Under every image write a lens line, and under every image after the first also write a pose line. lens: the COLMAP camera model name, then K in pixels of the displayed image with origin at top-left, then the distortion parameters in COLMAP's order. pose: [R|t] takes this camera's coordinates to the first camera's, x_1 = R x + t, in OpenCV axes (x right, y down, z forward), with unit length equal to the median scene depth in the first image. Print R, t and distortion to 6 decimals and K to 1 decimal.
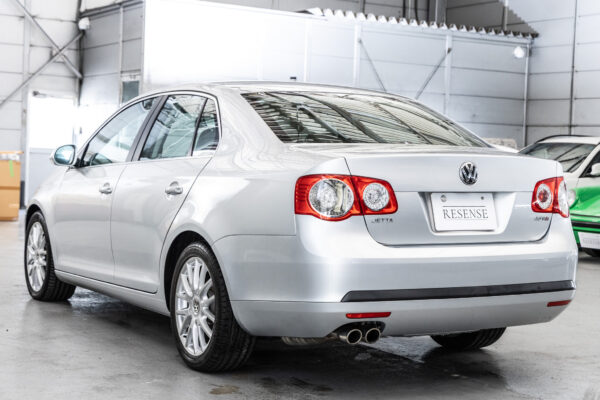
lens RADIAL K [[1099.5, 0, 300.0], [0, 1099.5, 200.0], [0, 0, 1]] dist [0.040057, 0.141638]
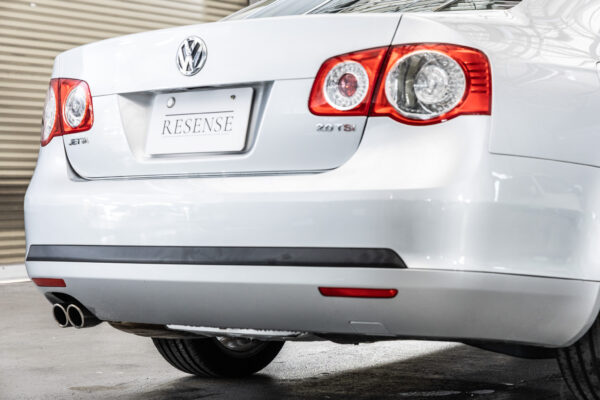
lens RADIAL K [[1368.5, 0, 300.0], [0, 1368.5, 200.0], [0, 0, 1]] dist [0.024348, -0.017526]
pose [[0.416110, -0.029750, -0.908828, 0.832493], [-0.015374, 0.999092, -0.039744, 0.080078], [0.909184, 0.030510, 0.415274, 0.747060]]
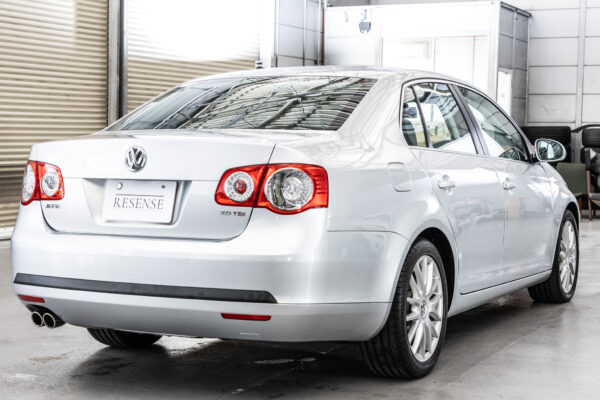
lens RADIAL K [[1099.5, 0, 300.0], [0, 1099.5, 200.0], [0, 0, 1]] dist [0.040057, 0.141638]
pose [[0.562689, 0.023786, -0.826327, 0.975609], [-0.027725, 0.999567, 0.009893, -0.002974], [0.826204, 0.017343, 0.563104, 0.596753]]
